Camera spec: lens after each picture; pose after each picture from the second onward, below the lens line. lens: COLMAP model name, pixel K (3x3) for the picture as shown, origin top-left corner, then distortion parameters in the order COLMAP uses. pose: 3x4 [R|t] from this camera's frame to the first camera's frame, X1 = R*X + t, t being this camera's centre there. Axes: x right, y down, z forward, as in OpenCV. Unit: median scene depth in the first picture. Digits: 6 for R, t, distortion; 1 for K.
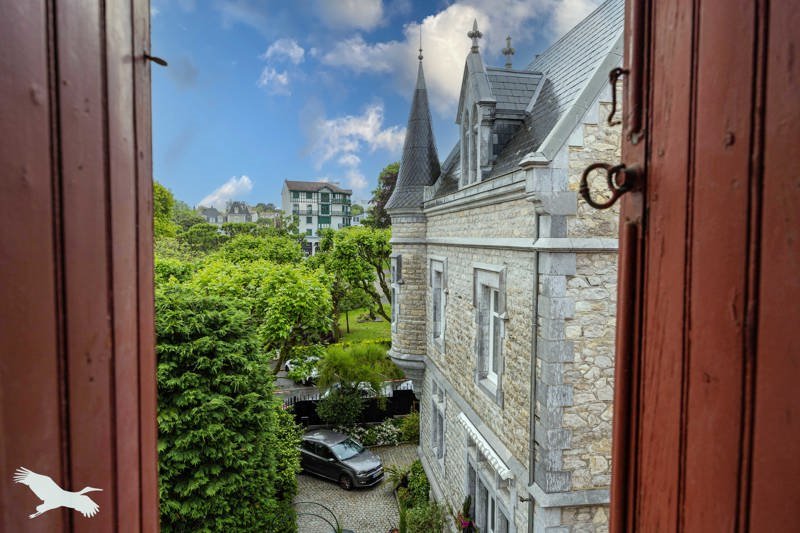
lens RADIAL K [[504.2, 0, 399.9], [0, 504.2, 266.8], [0, 0, 1]] dist [0.002626, 0.000176]
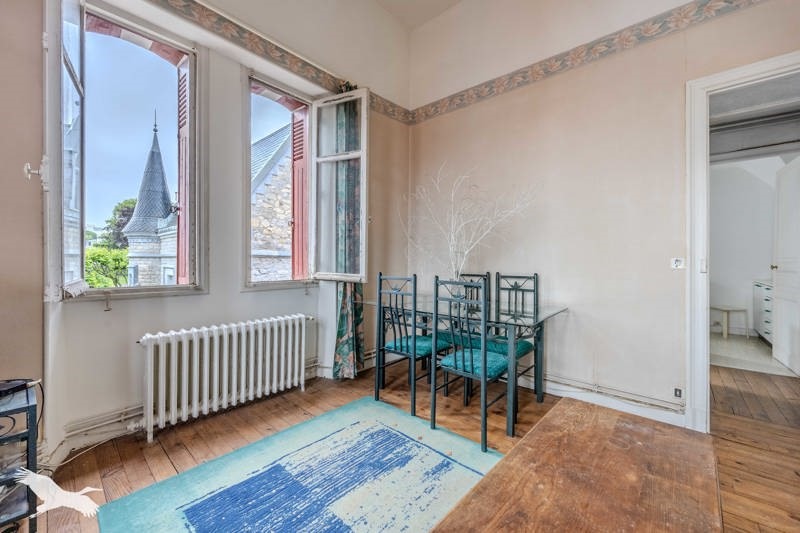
lens RADIAL K [[321.5, 0, 405.5], [0, 321.5, 263.3], [0, 0, 1]] dist [-0.001691, -0.000250]
pose [[0.766740, 0.001217, 0.641957, -0.000131], [0.032664, 0.998629, -0.040906, 0.029744], [-0.641127, 0.052333, 0.765649, -0.152374]]
